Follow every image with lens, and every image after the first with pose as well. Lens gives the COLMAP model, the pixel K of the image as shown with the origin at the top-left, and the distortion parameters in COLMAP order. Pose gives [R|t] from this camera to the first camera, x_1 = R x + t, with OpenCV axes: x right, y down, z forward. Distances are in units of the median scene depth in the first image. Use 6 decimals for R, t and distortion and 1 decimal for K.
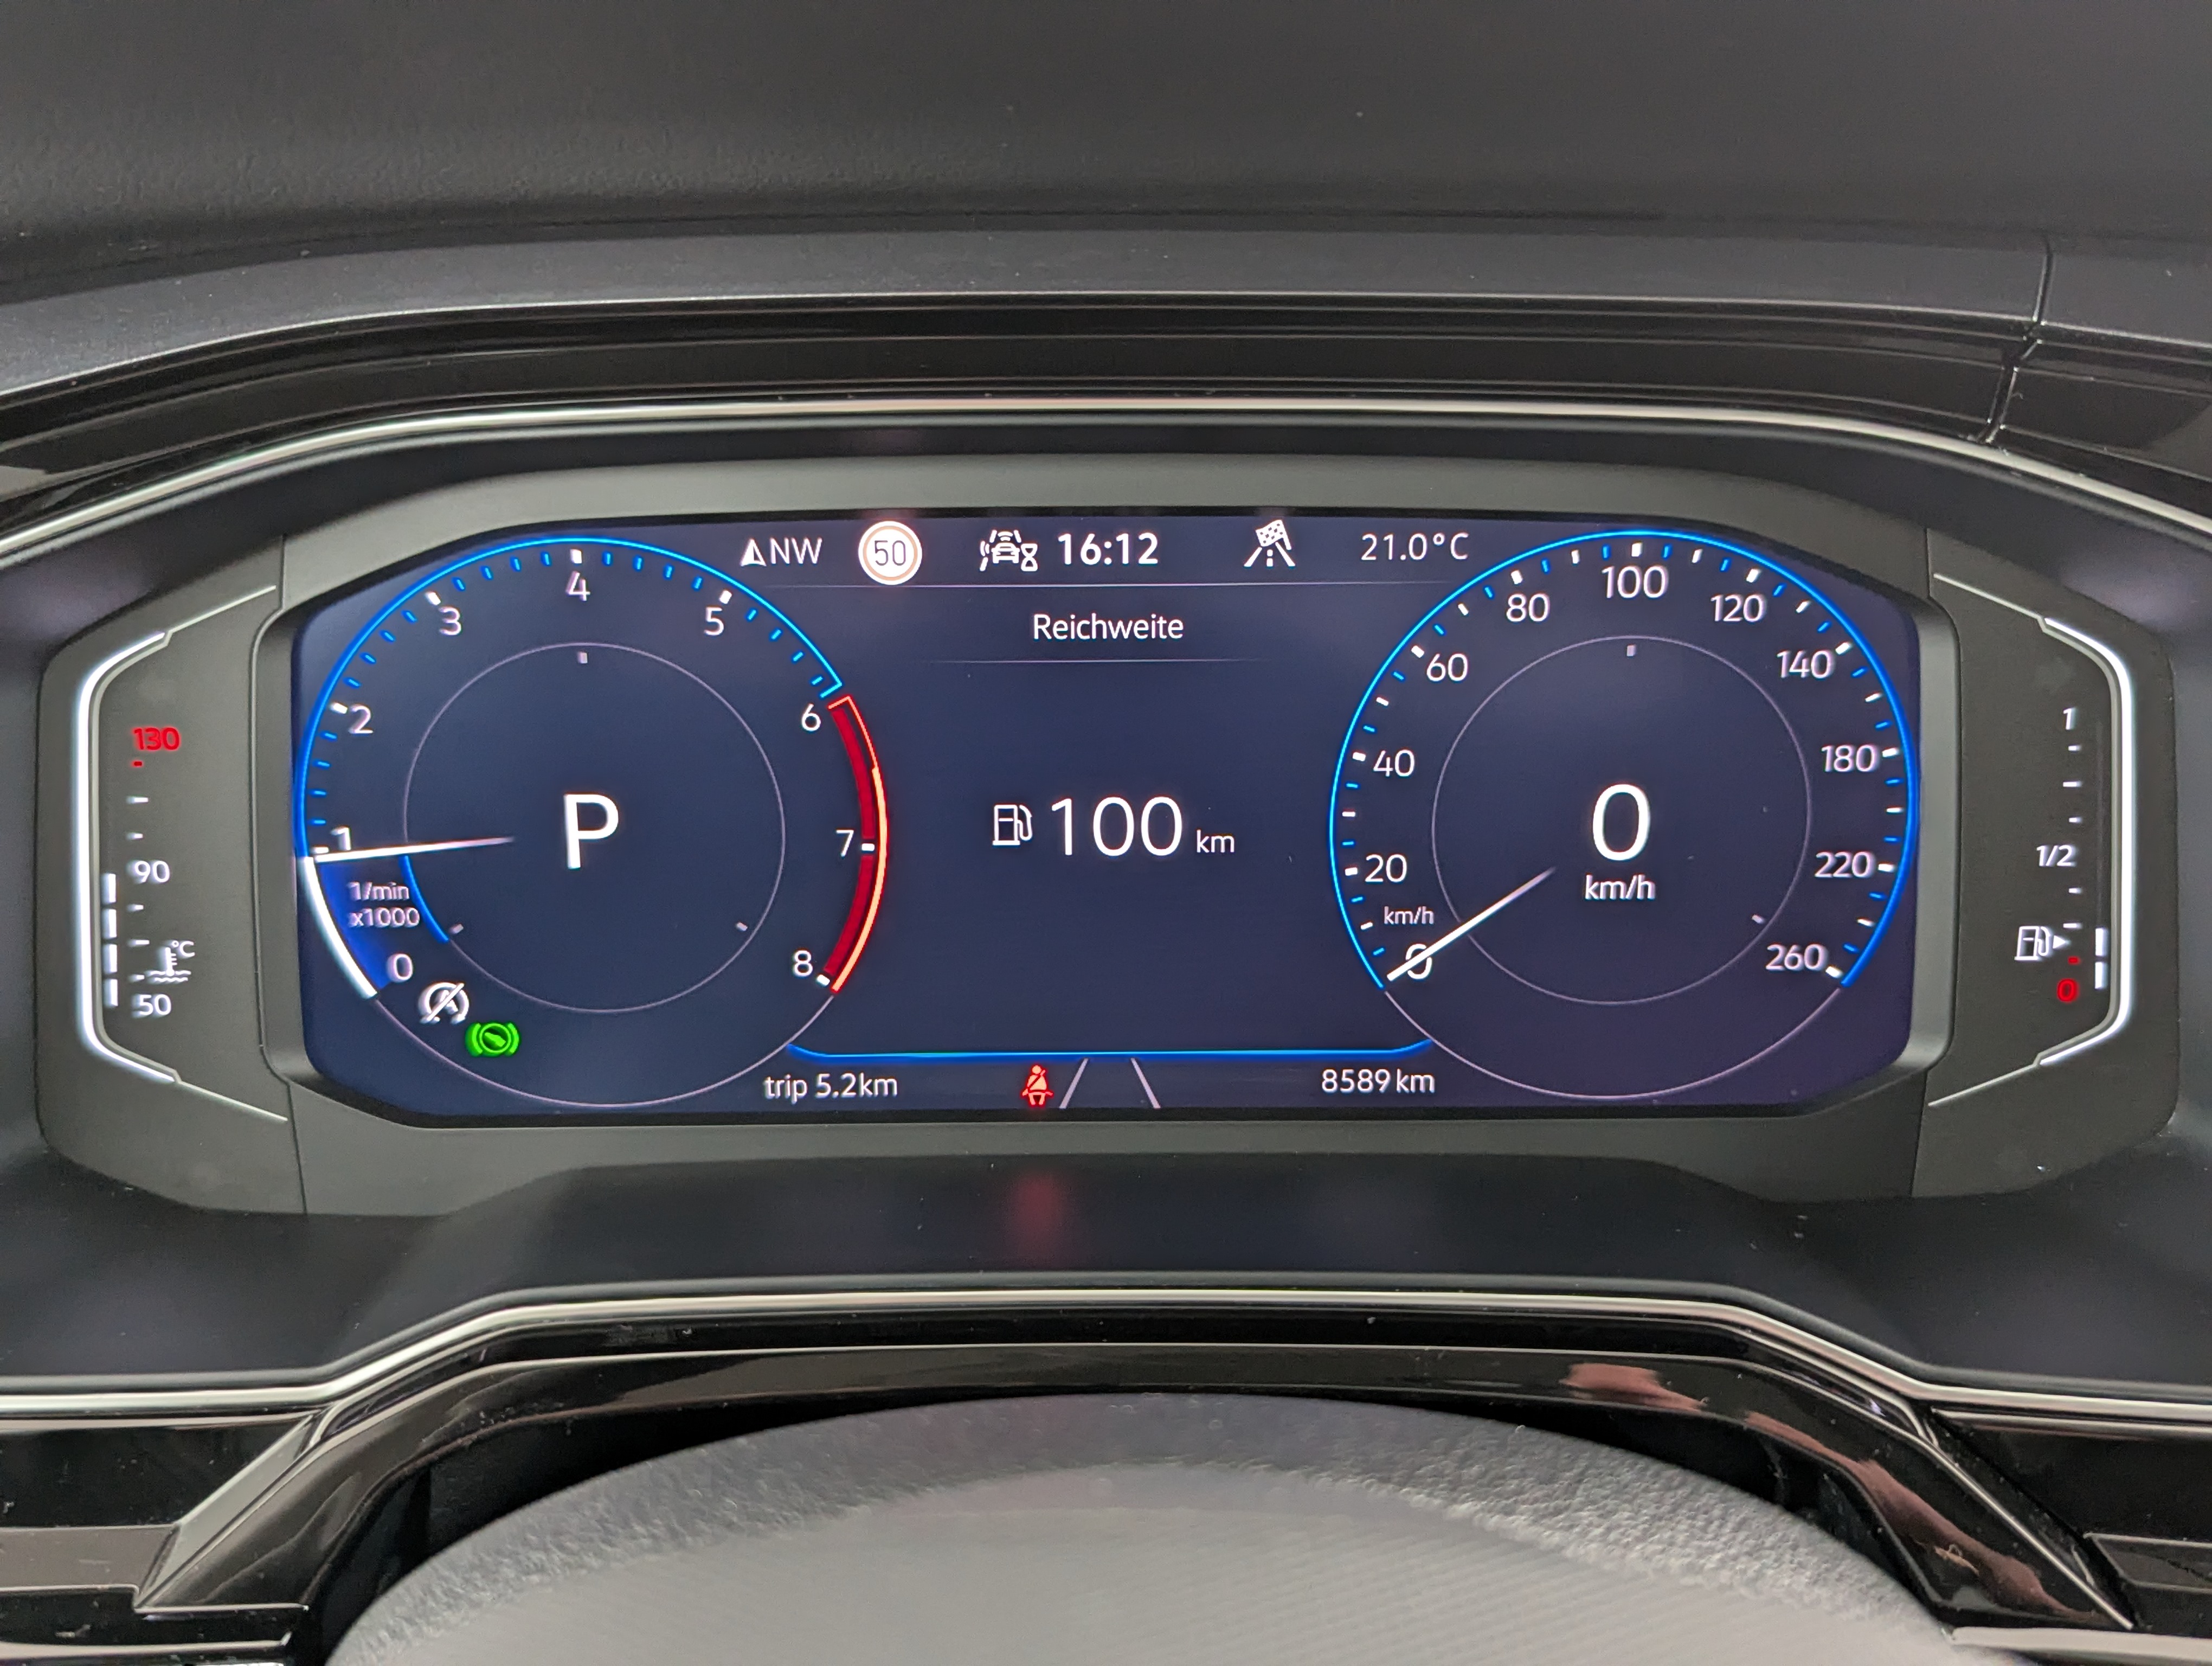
lens RADIAL K [[1986.3, 0, 1090.7], [0, 1986.3, 796.9], [0, 0, 1]] dist [0.041946, -0.107622]
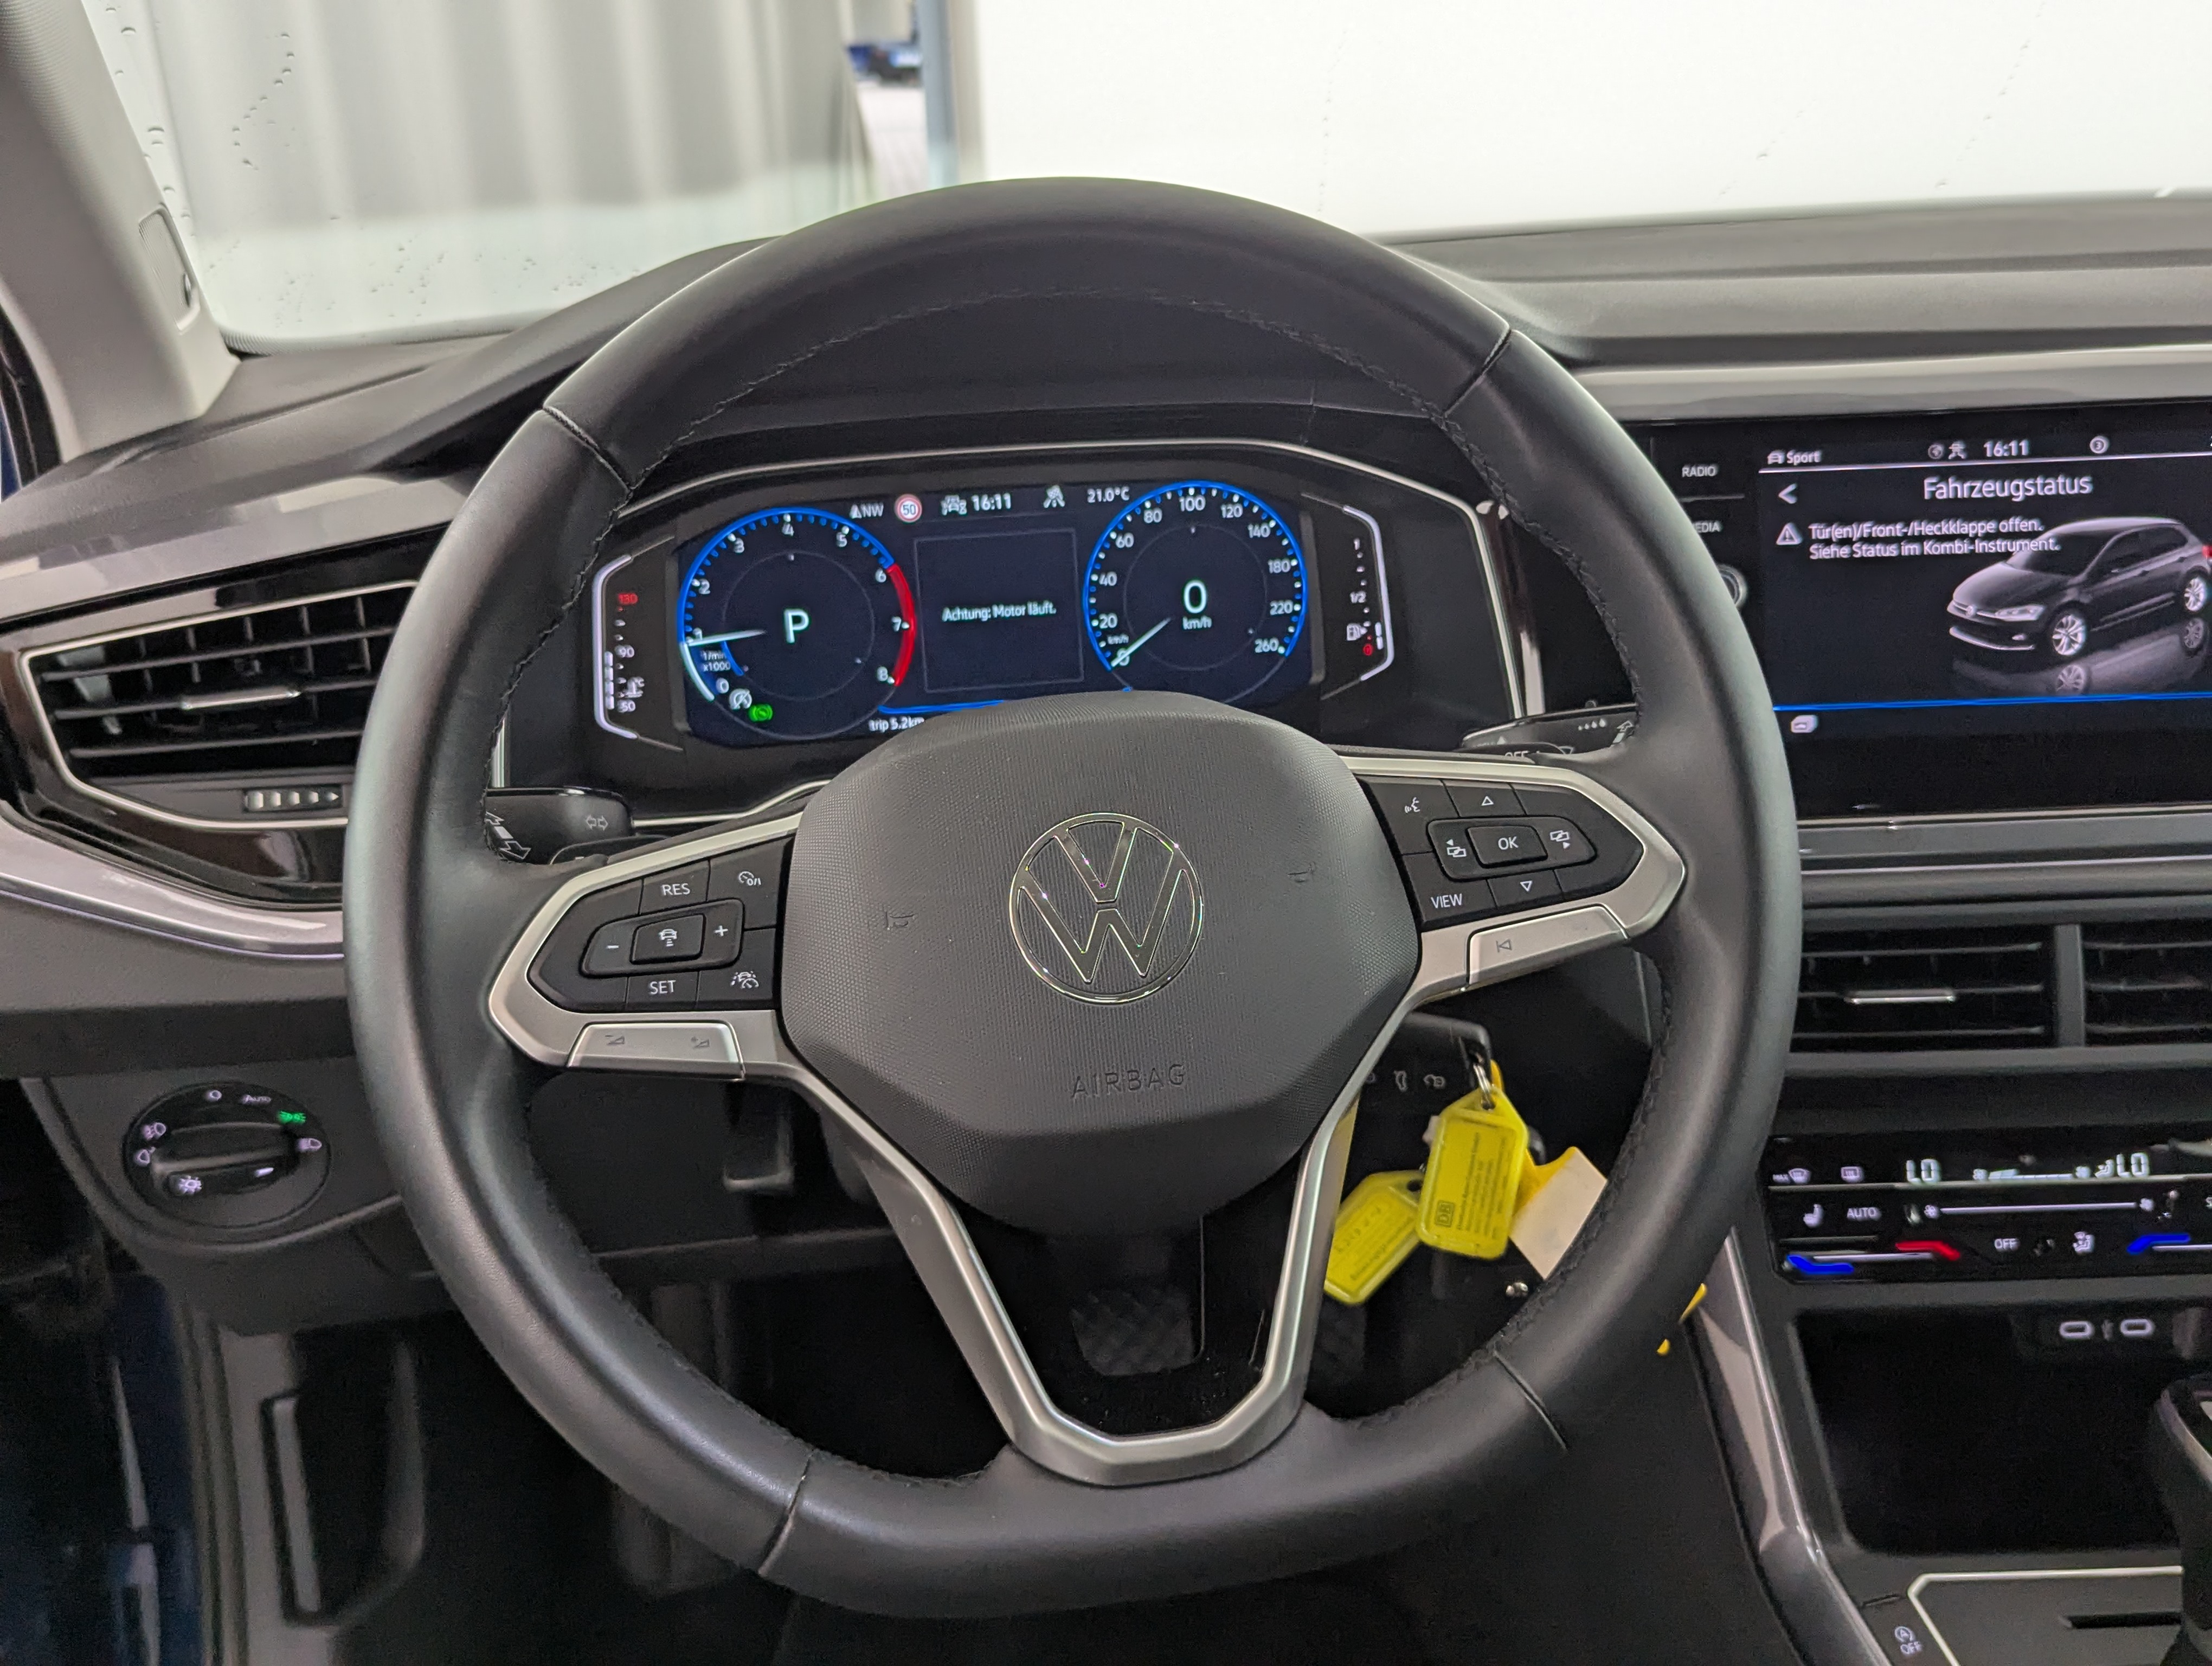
lens RADIAL K [[1986.3, 0, 1101.5], [0, 1986.3, 819.6], [0, 0, 1]] dist [0.041946, -0.107622]
pose [[0.991768, -0.075893, 0.103133, -0.146408], [0.073314, 0.996899, 0.028579, 0.220951], [-0.104982, -0.020783, 0.994257, -1.582112]]
